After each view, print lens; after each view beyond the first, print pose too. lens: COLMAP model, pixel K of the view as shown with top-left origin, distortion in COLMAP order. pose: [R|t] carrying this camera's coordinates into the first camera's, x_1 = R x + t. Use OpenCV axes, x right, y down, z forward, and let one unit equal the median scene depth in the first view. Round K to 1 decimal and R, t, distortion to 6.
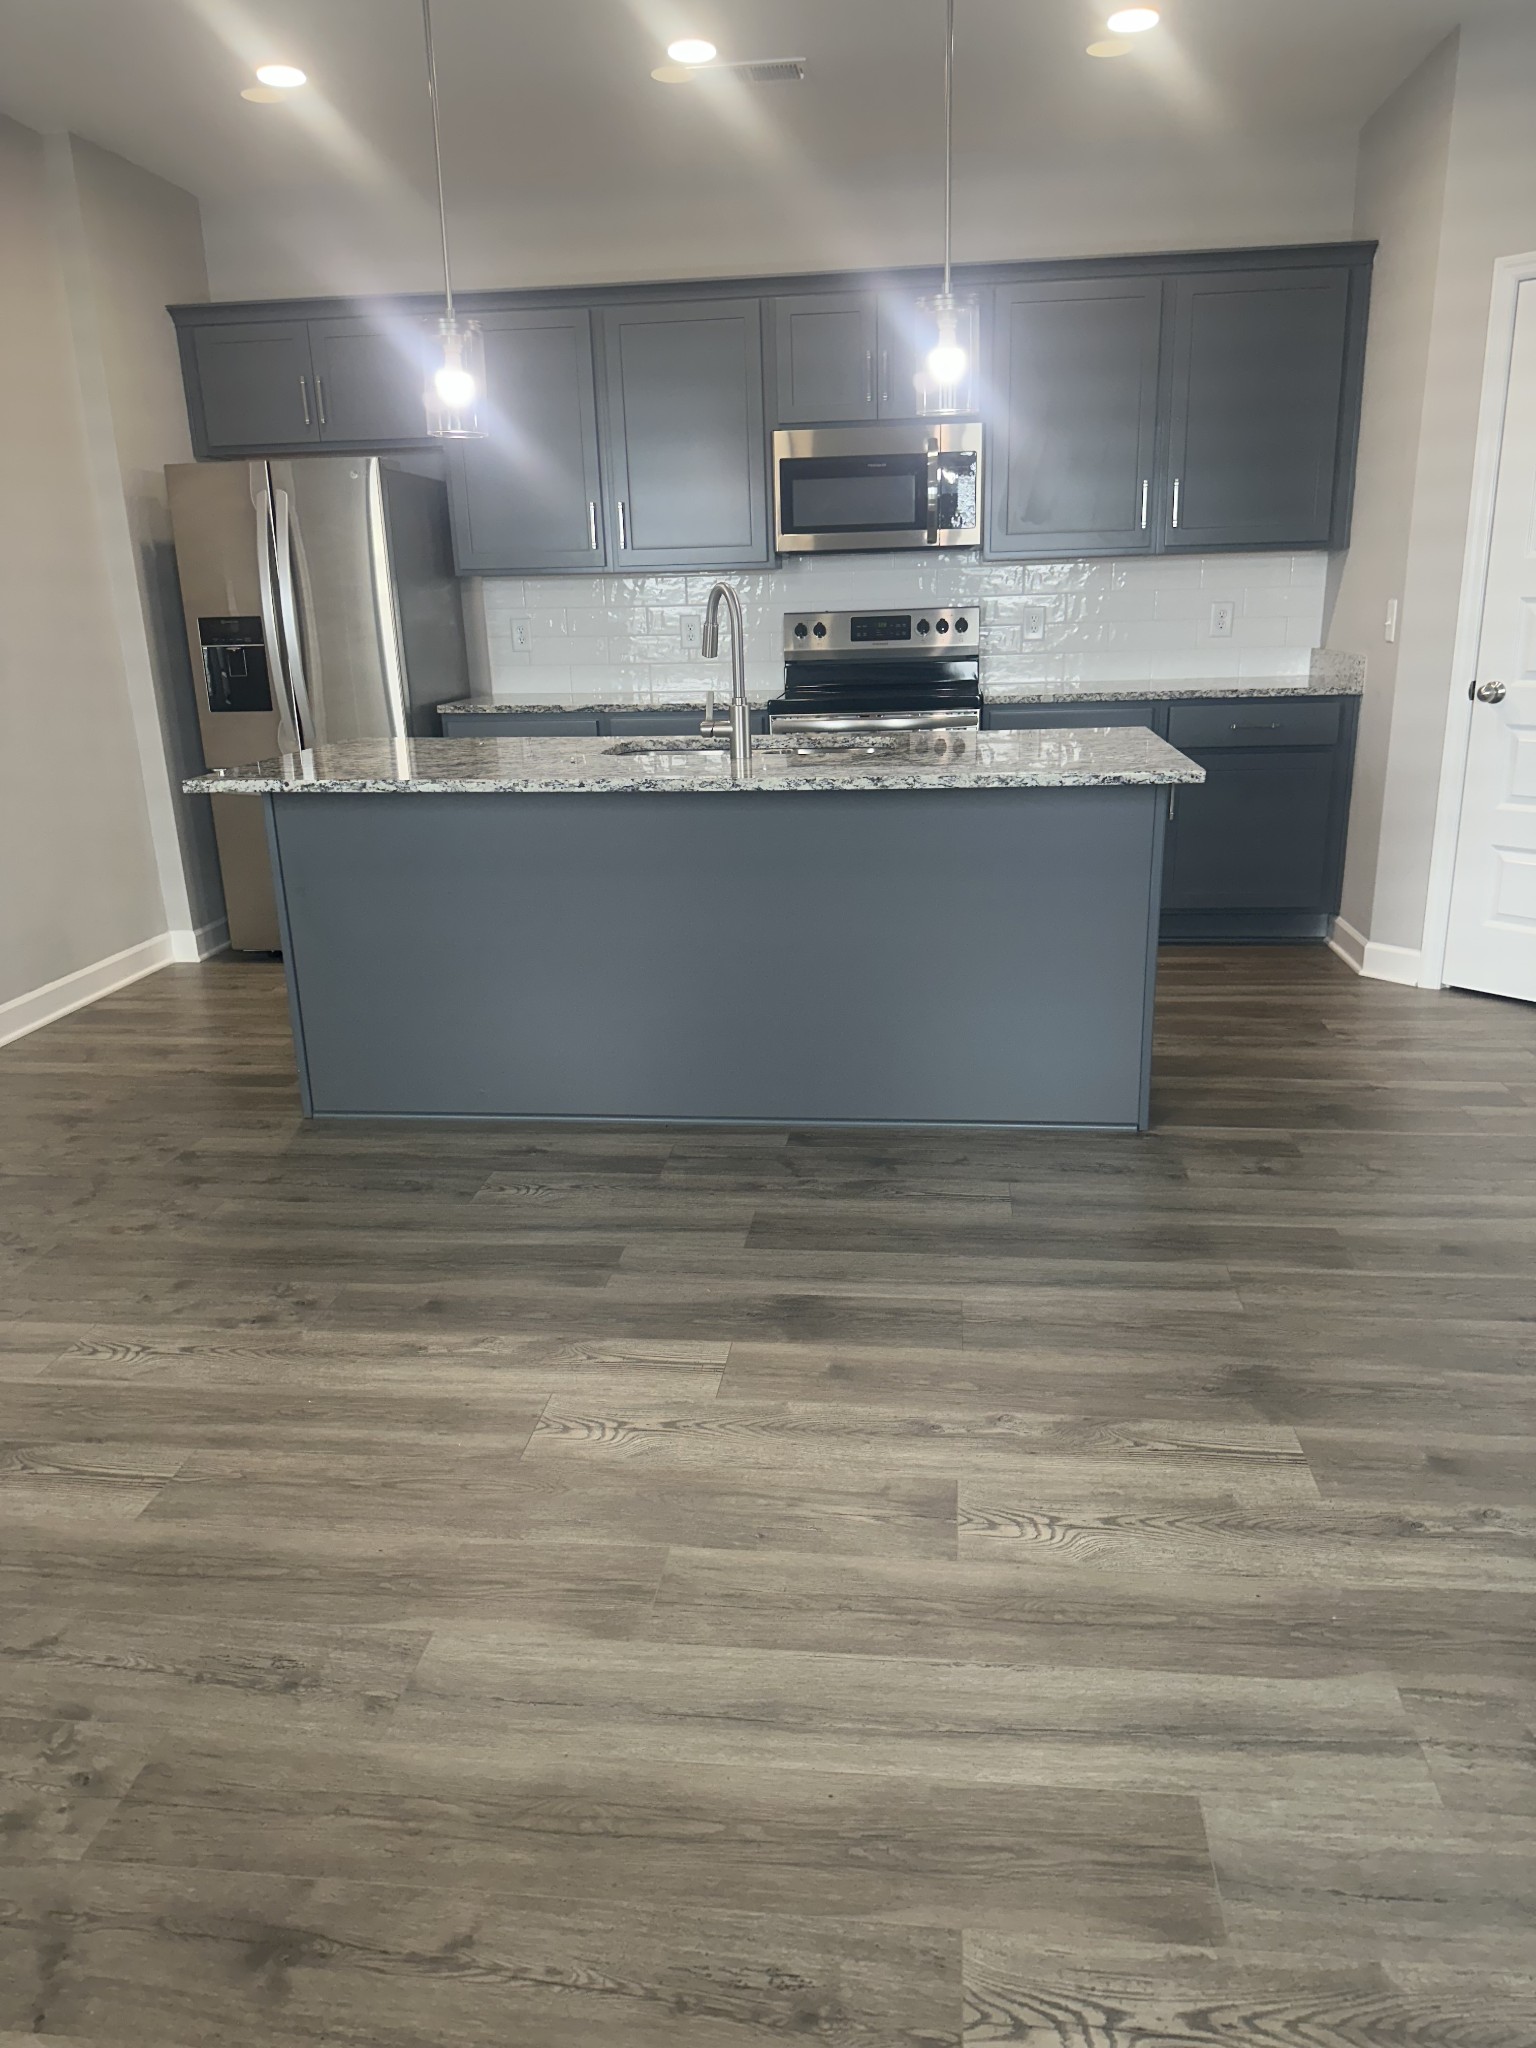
lens RADIAL K [[1437.3, 0, 775.5], [0, 1437.3, 1026.6], [0, 0, 1]] dist [0.081018, -0.109922]
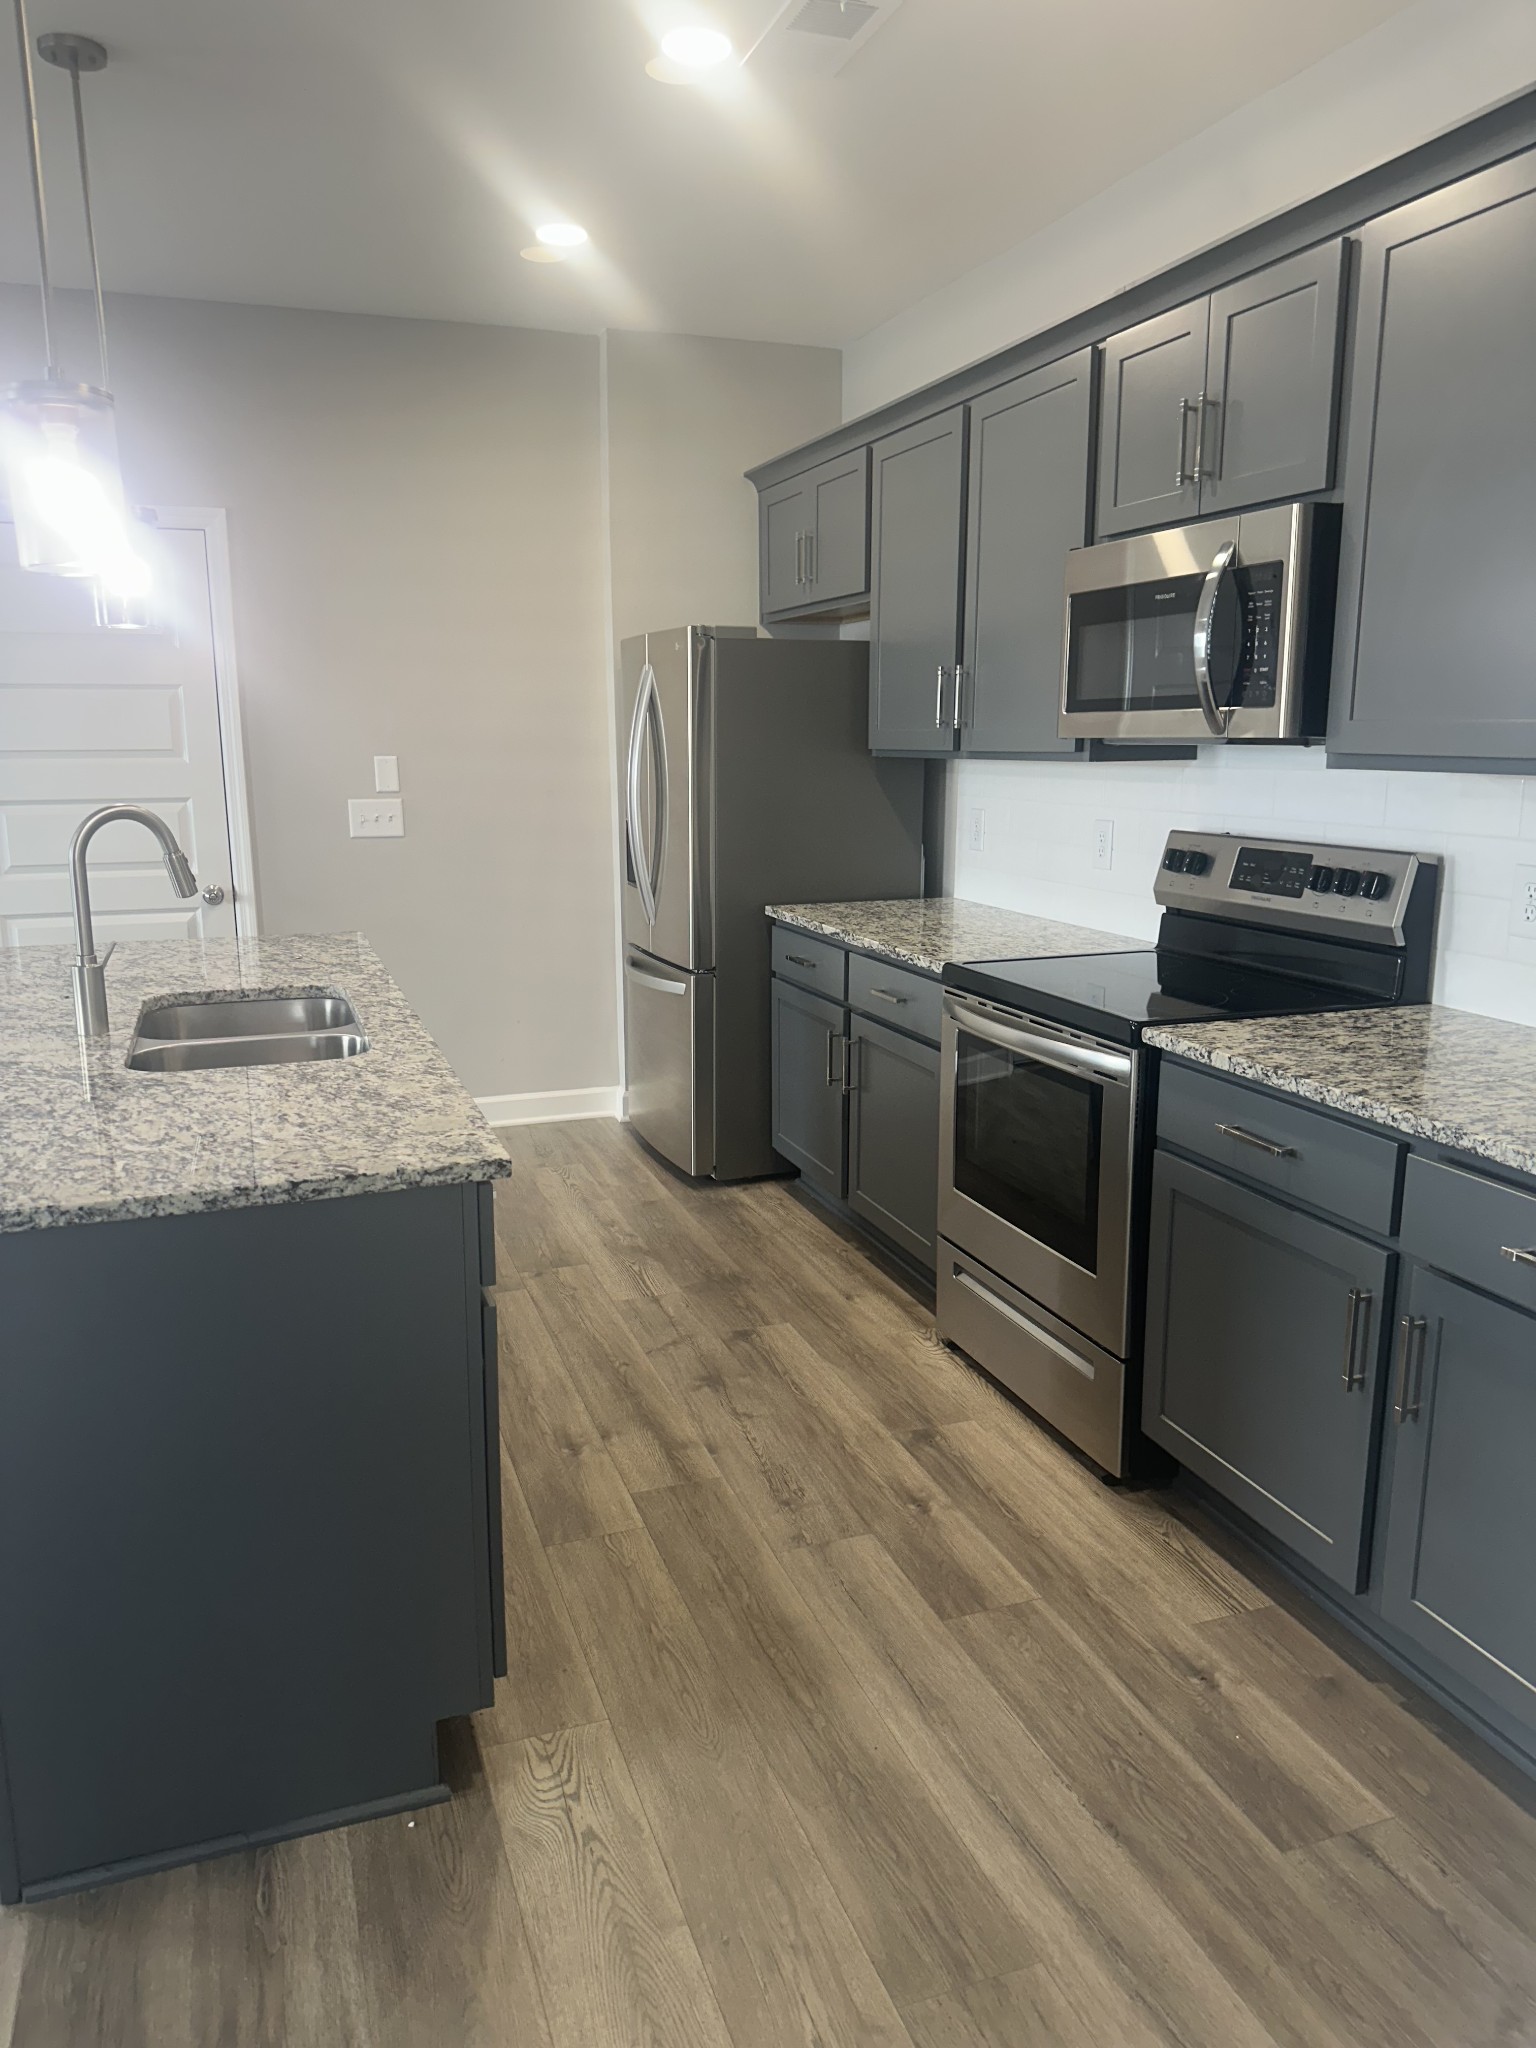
lens RADIAL K [[1455.0, 0, 768.0], [0, 1455.0, 1024.0], [0, 0, 1]] dist [0.011746, -0.009065]
pose [[0.446096, 0.201018, -0.872118, 0.870092], [-0.269797, 0.959323, 0.083115, -0.388250], [0.853351, 0.198218, 0.482184, 1.049959]]
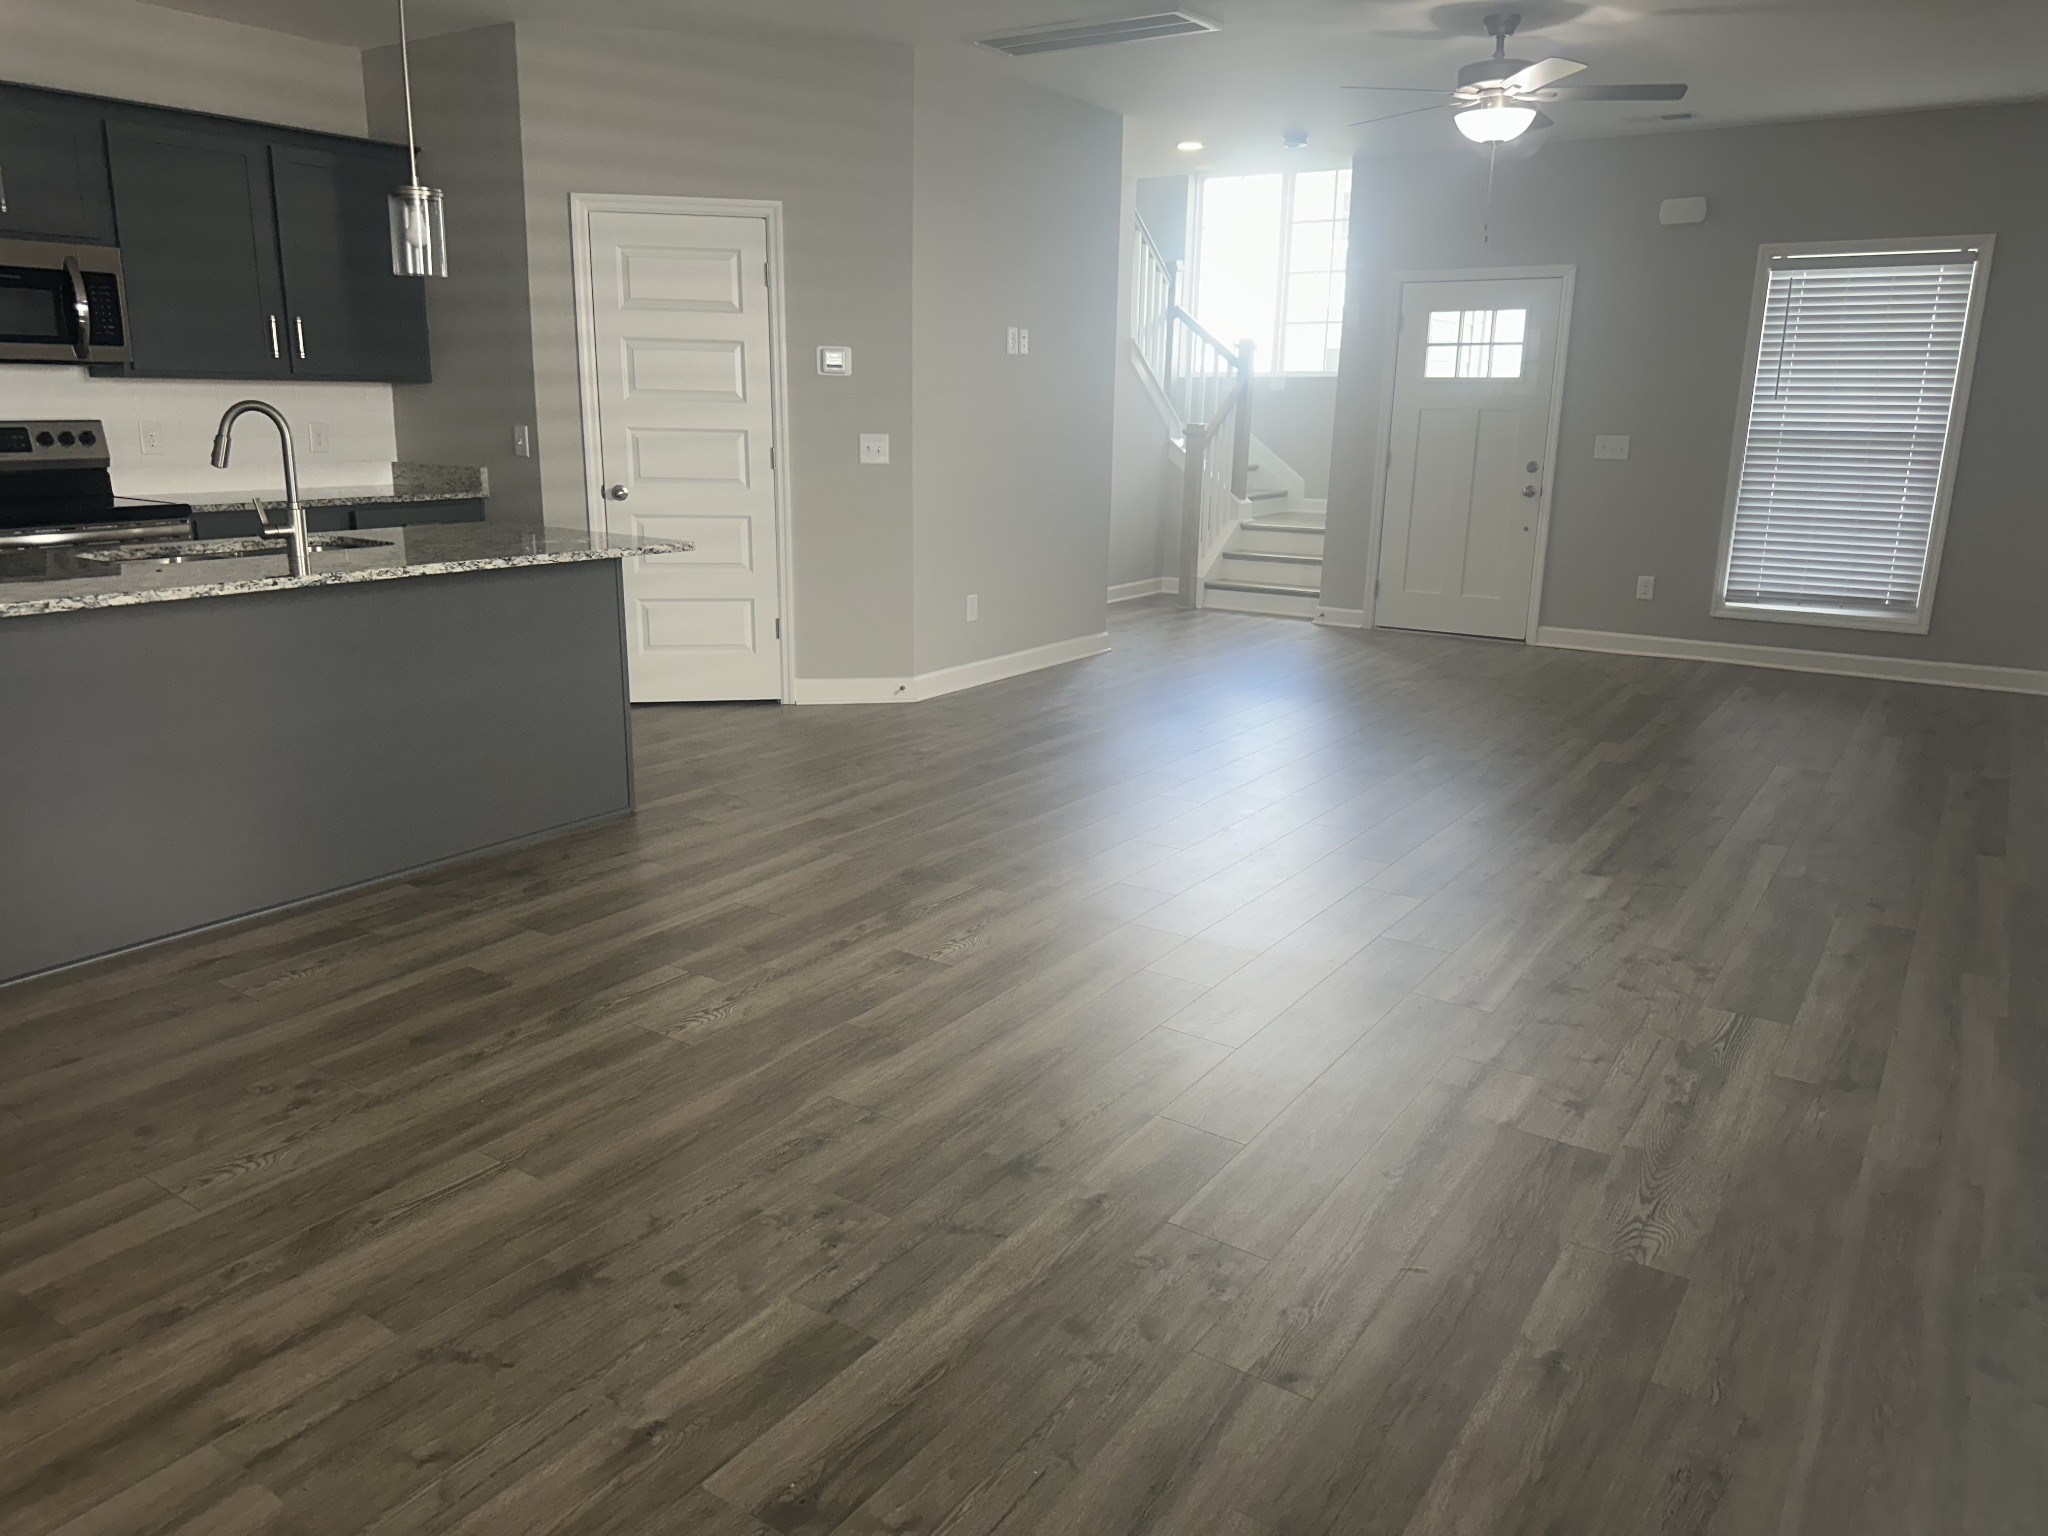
lens RADIAL K [[1452.3, 0, 1024.1], [0, 1452.3, 754.8], [0, 0, 1]] dist [0.022873, -0.024585]
pose [[0.462059, -0.179994, 0.868392, -0.849835], [0.231267, 0.969762, 0.077951, 0.000127], [-0.856164, 0.164813, 0.489714, 0.014259]]
